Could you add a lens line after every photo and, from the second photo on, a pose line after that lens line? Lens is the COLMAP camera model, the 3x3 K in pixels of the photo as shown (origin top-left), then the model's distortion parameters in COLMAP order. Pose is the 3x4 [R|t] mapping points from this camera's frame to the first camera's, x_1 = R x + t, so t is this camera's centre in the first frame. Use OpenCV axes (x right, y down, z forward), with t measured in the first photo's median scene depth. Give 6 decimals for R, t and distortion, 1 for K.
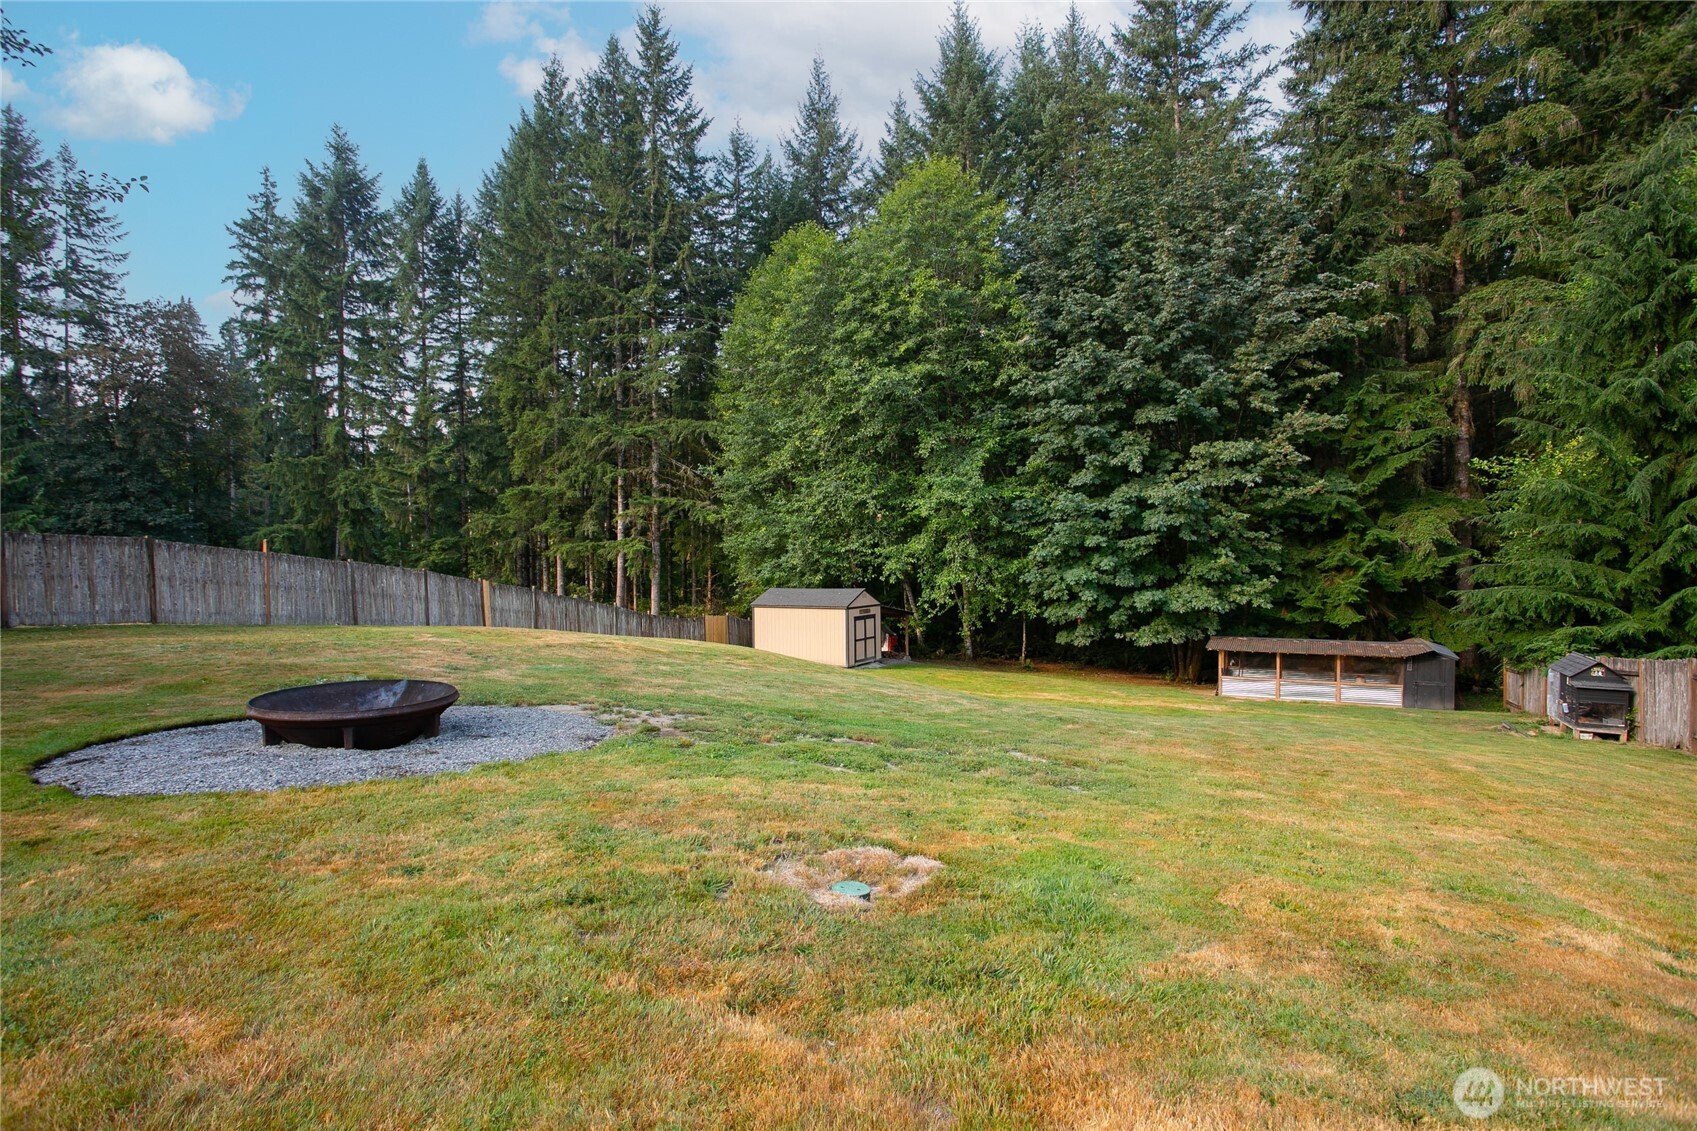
lens RADIAL K [[823.3, 0, 847.8], [0, 823.3, 569.1], [0, 0, 1]] dist [-0.080967, 0.039369]
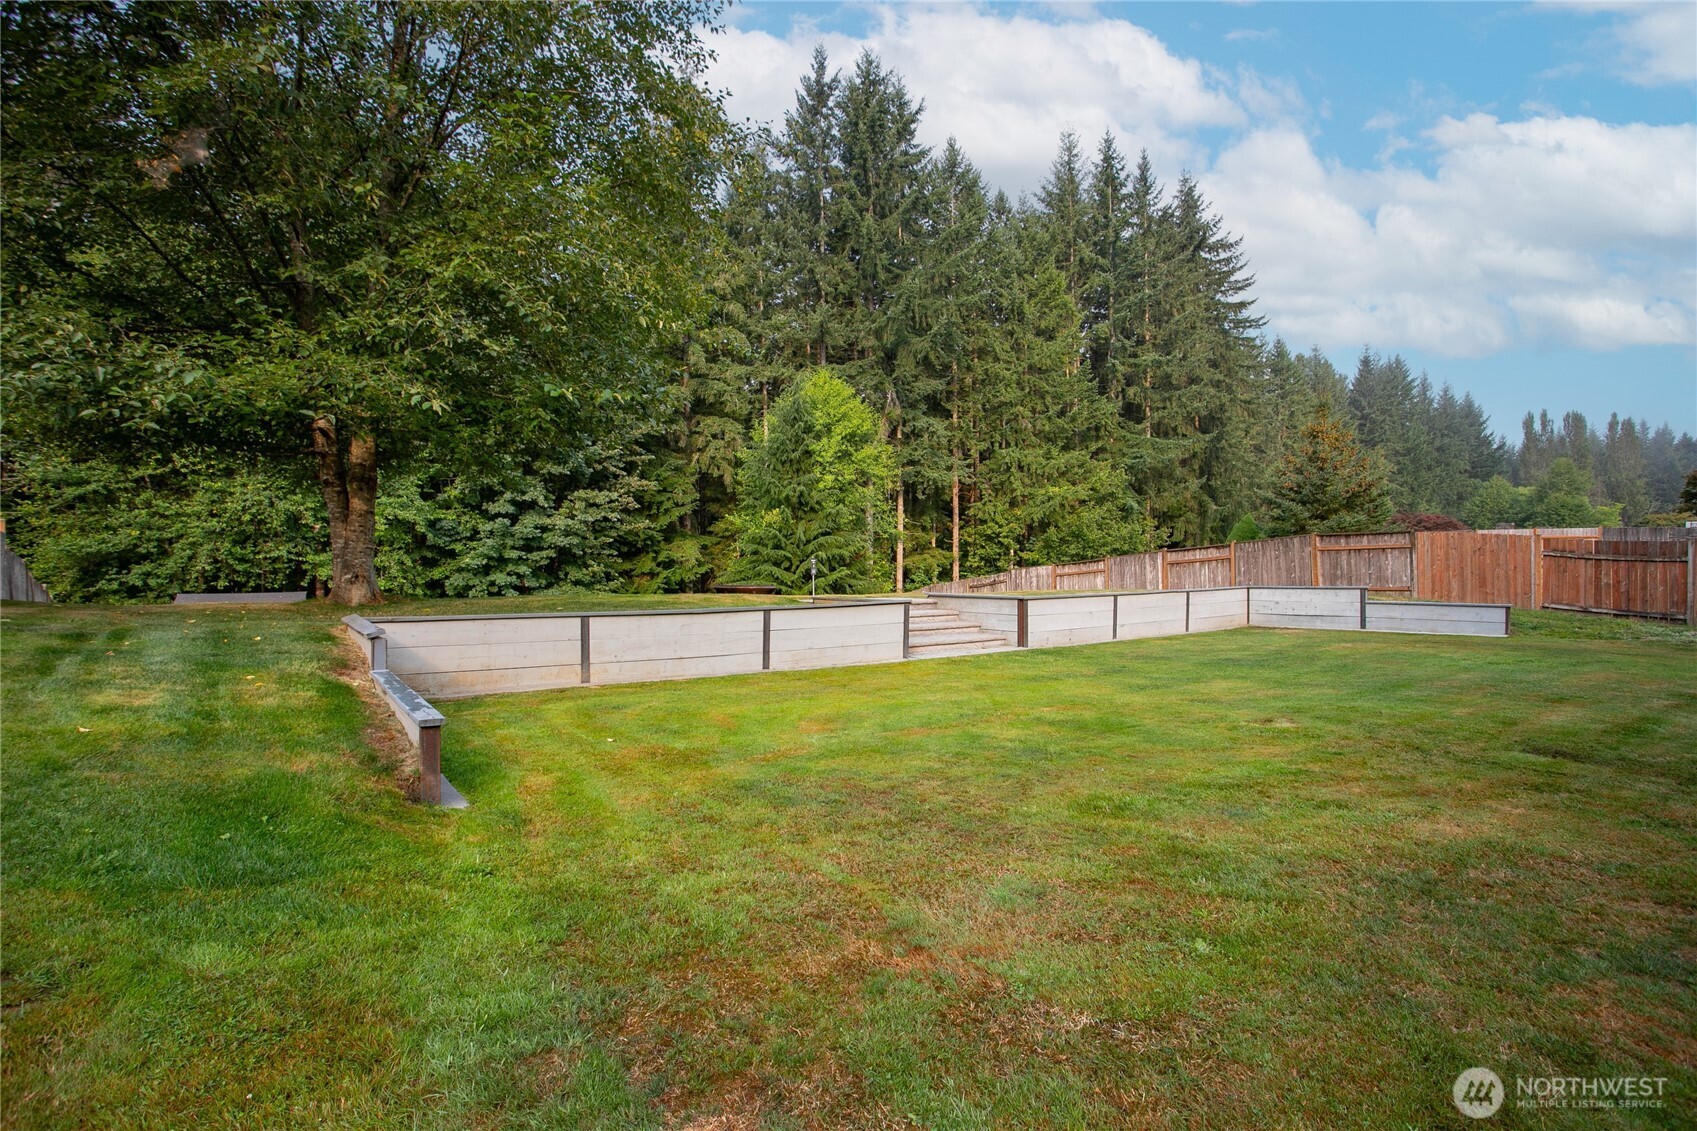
lens RADIAL K [[823.3, 0, 847.8], [0, 823.3, 569.1], [0, 0, 1]] dist [-0.080967, 0.039369]
pose [[0.492456, 0.013862, 0.870227, -0.594006], [0.016075, 0.999558, -0.025019, 0.034155], [-0.870189, 0.026310, 0.492015, -0.165581]]
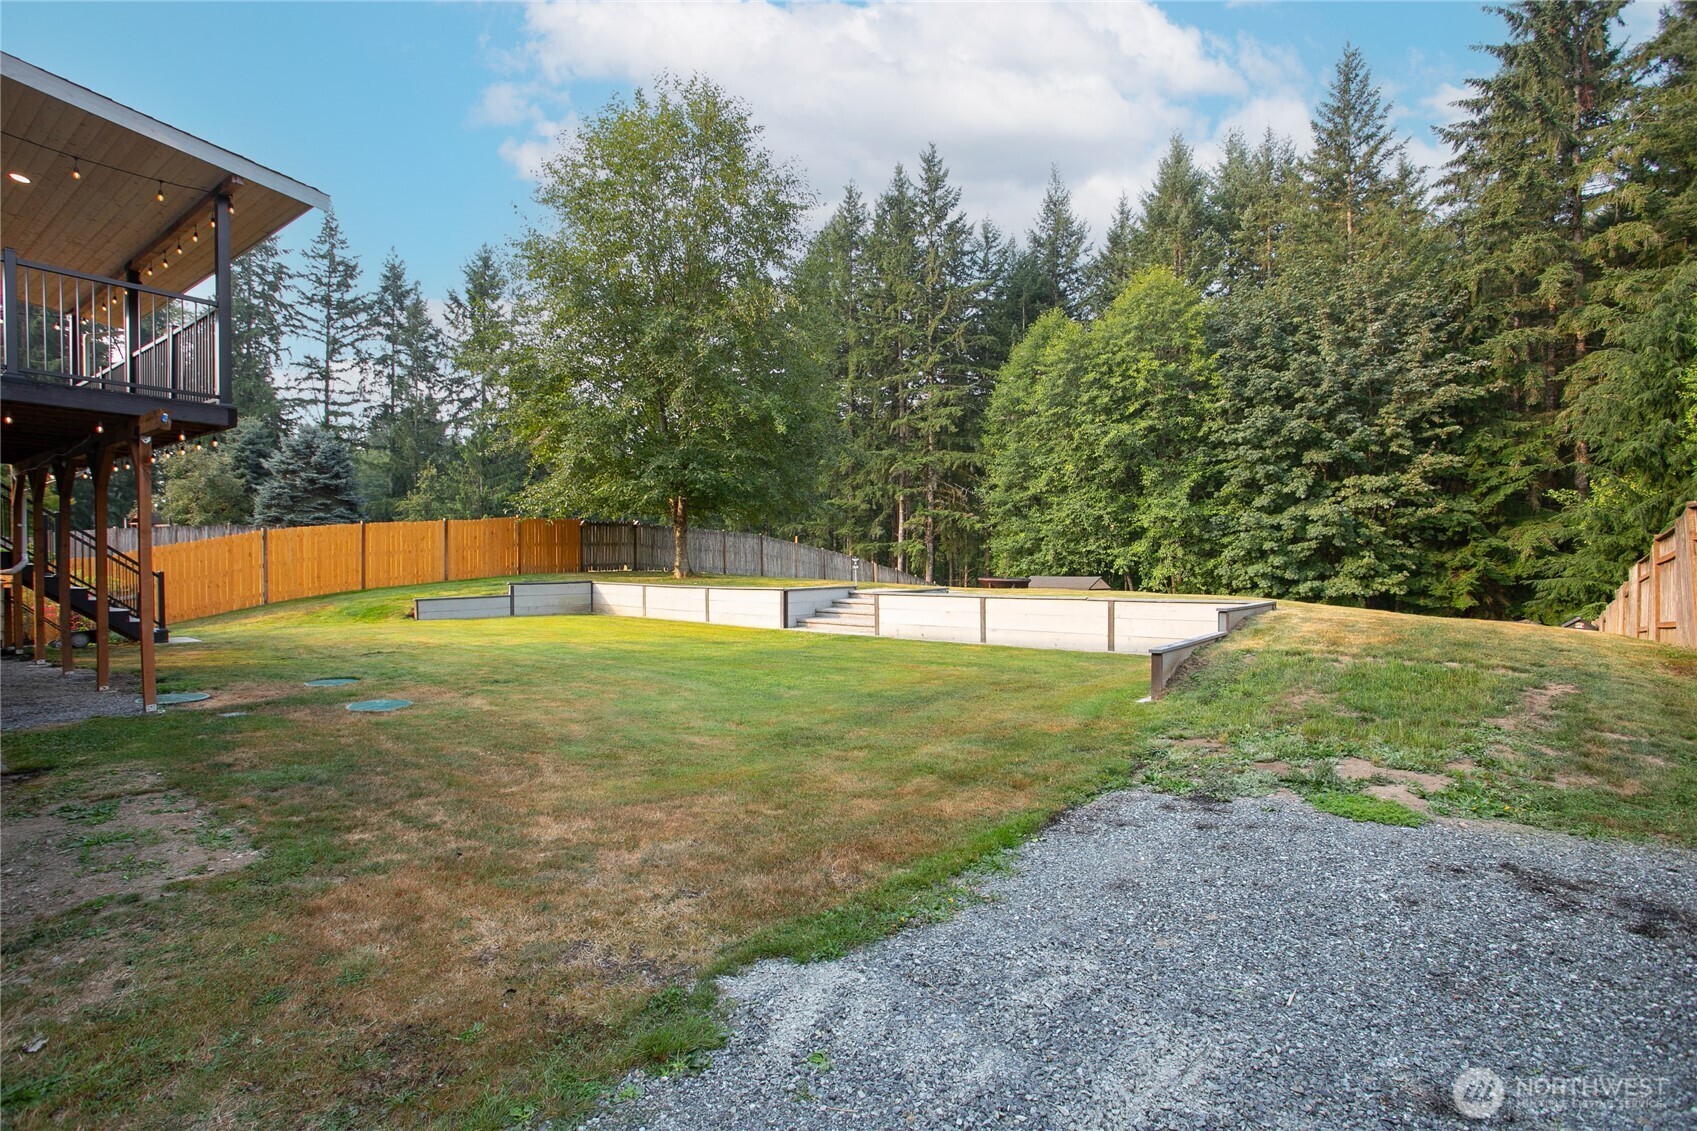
lens RADIAL K [[823.3, 0, 847.8], [0, 823.3, 569.1], [0, 0, 1]] dist [-0.080967, 0.039369]
pose [[0.972560, 0.019043, -0.231872, -0.084132], [-0.020846, 0.999769, -0.005327, 0.028916], [0.231717, 0.010015, 0.972732, -0.520460]]
